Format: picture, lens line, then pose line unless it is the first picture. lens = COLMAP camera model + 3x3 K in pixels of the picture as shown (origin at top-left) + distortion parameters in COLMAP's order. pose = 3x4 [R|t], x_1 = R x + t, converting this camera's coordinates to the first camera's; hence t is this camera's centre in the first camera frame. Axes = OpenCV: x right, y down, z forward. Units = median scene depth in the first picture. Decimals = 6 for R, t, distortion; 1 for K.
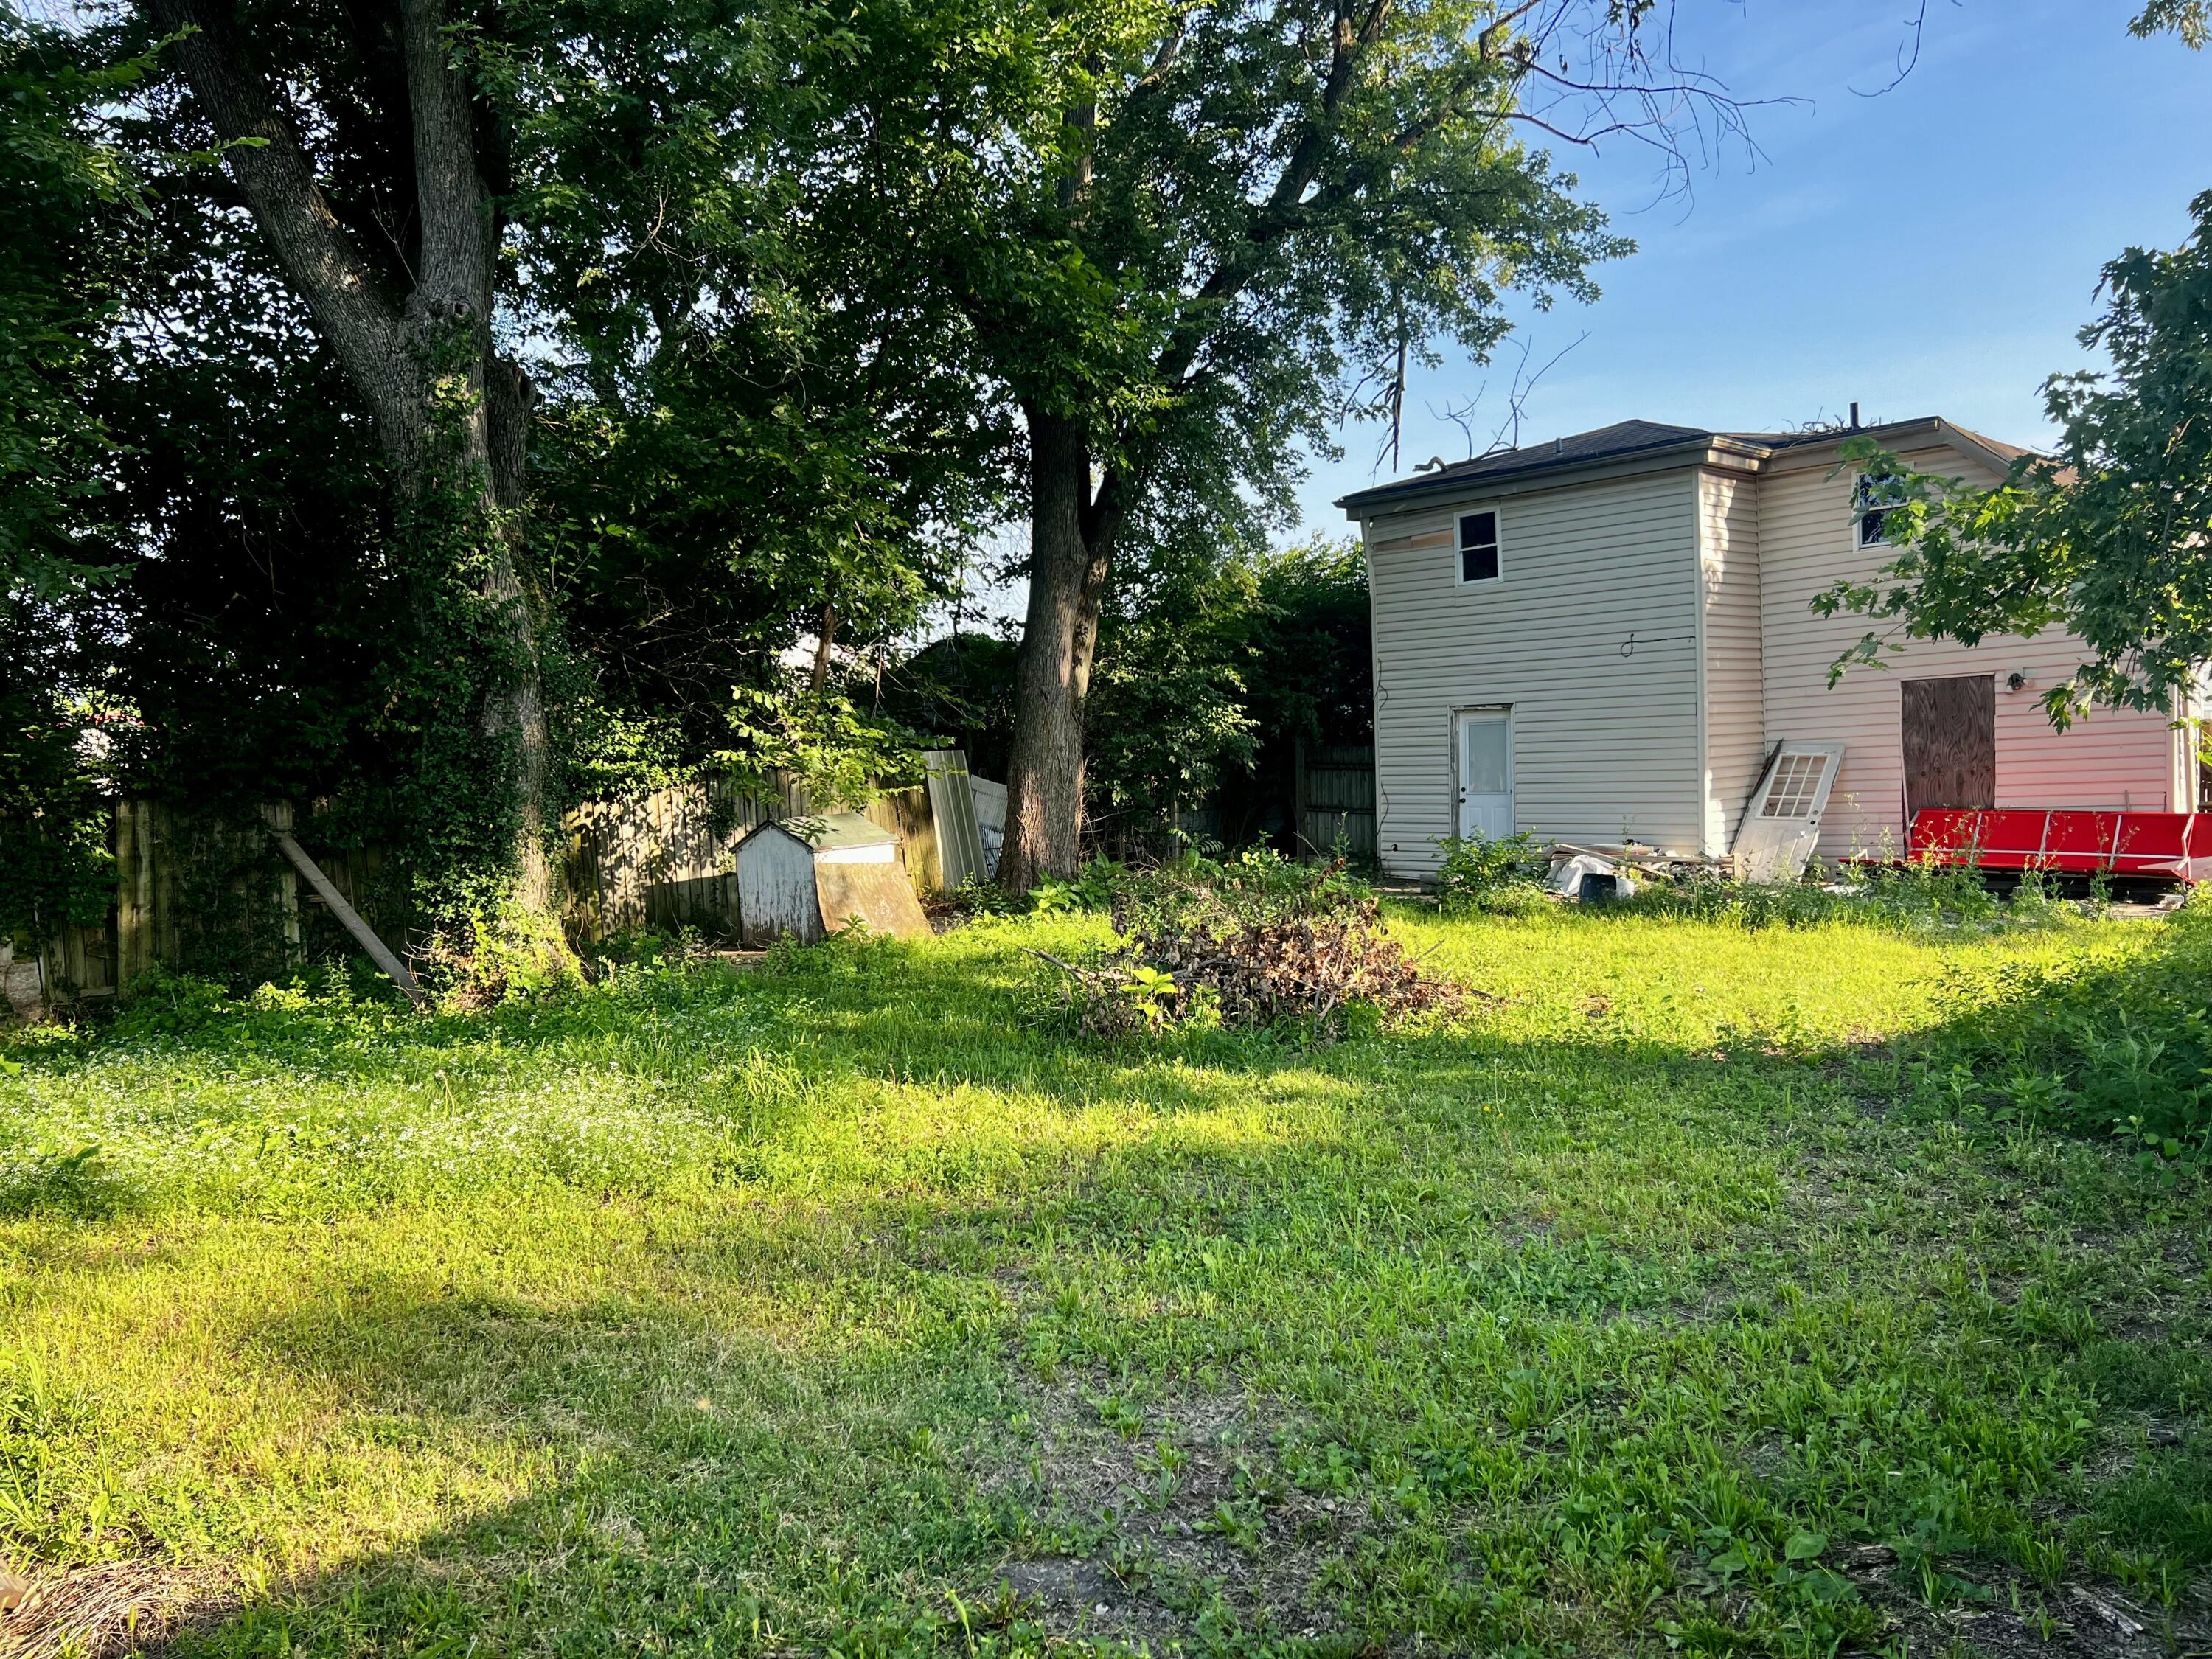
lens RADIAL K [[1669.9, 0, 1106.0], [0, 1669.9, 829.5], [0, 0, 1]] dist [0.047033, -0.063499]
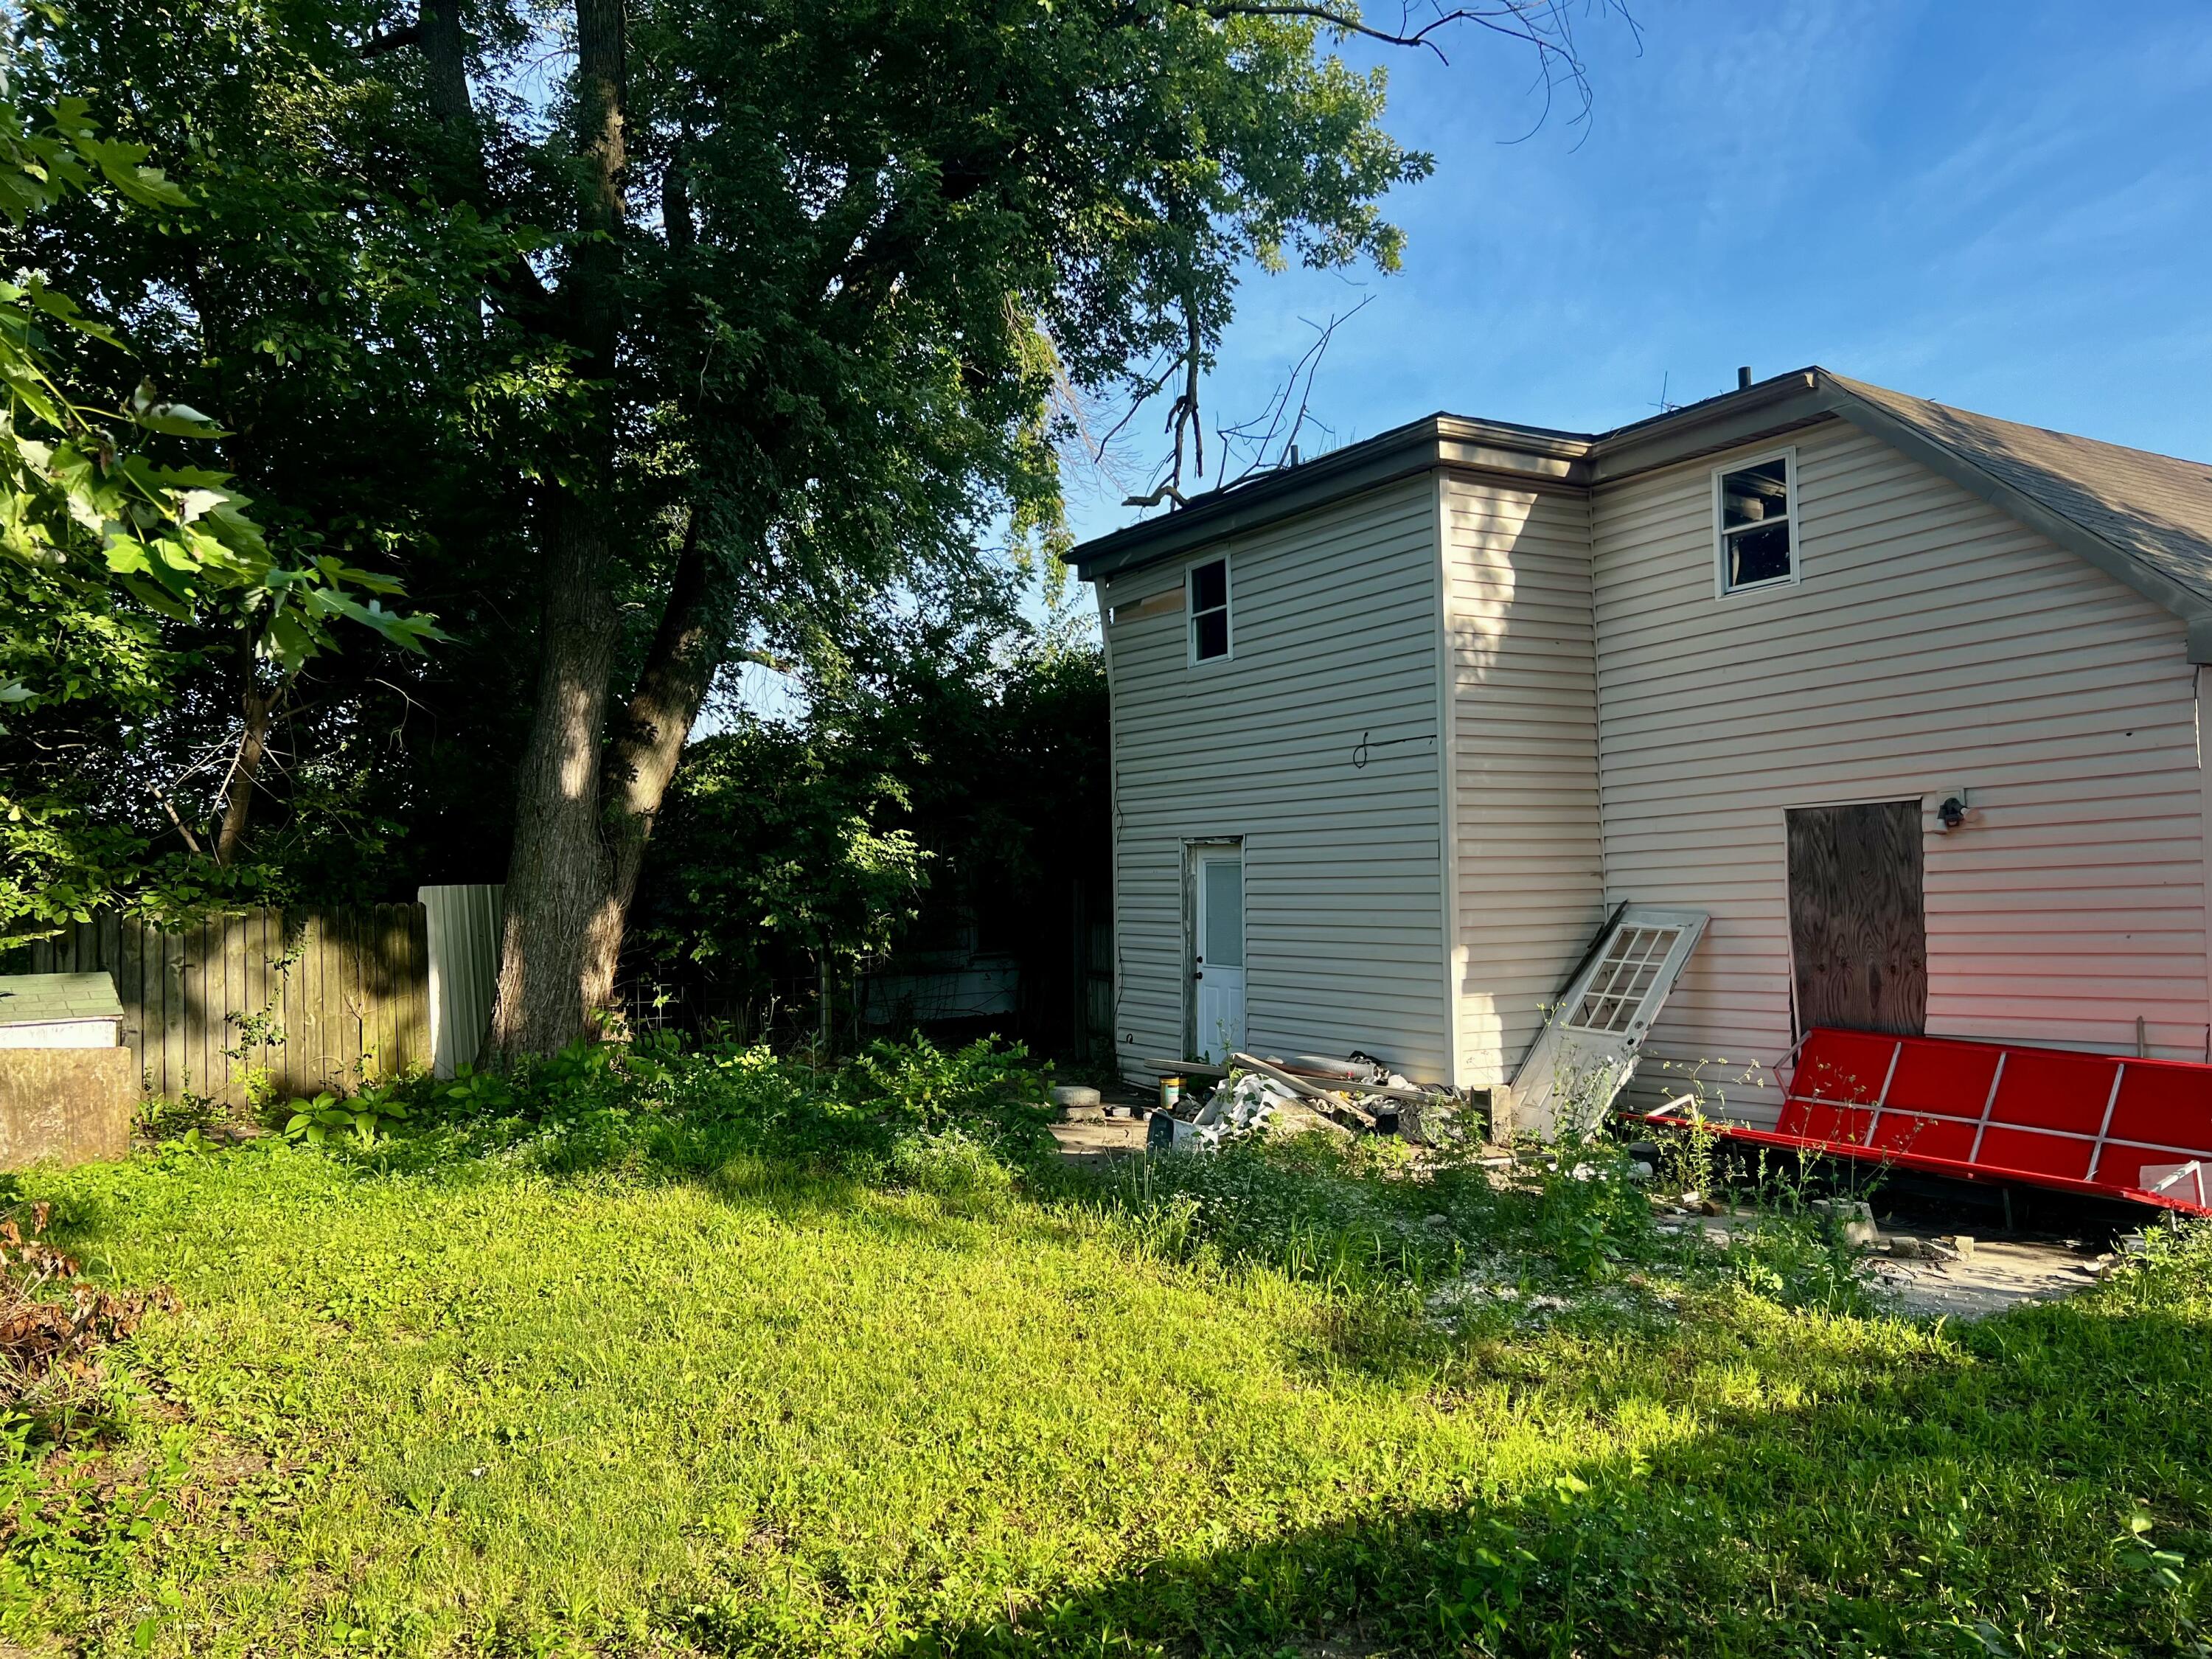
lens RADIAL K [[1646.4, 0, 1106.0], [0, 1646.4, 829.5], [0, 0, 1]] dist [0.084481, -0.147157]
pose [[0.966700, 0.015647, -0.255435, 0.381931], [-0.035105, 0.996802, -0.071793, -0.029880], [0.253495, 0.078369, 0.964157, 0.363605]]
